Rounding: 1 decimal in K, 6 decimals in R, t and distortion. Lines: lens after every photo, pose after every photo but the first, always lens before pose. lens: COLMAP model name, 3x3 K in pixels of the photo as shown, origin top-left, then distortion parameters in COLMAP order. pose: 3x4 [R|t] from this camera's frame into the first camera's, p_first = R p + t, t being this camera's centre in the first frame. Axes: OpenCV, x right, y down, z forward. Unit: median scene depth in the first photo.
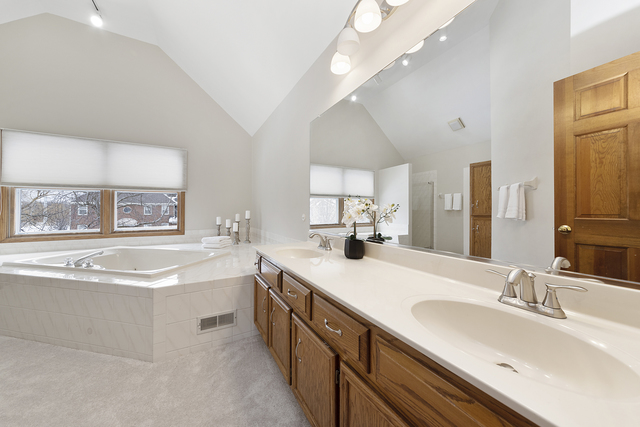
lens RADIAL K [[227.1, 0, 320.7], [0, 227.1, 209.1], [0, 0, 1]] dist [-0.003261, 0.000417]
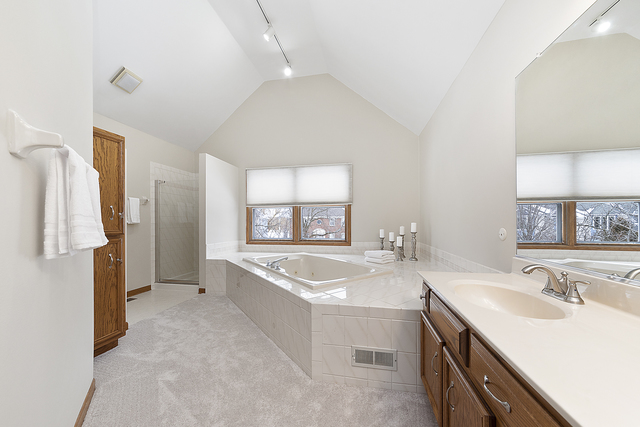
lens RADIAL K [[227.1, 0, 320.4], [0, 227.1, 218.6], [0, 0, 1]] dist [-0.003261, 0.000417]
pose [[0.757387, -0.011751, -0.652861, -0.056495], [0.005620, 0.999918, -0.011477, -0.001459], [0.652942, 0.005024, 0.757391, 0.237902]]
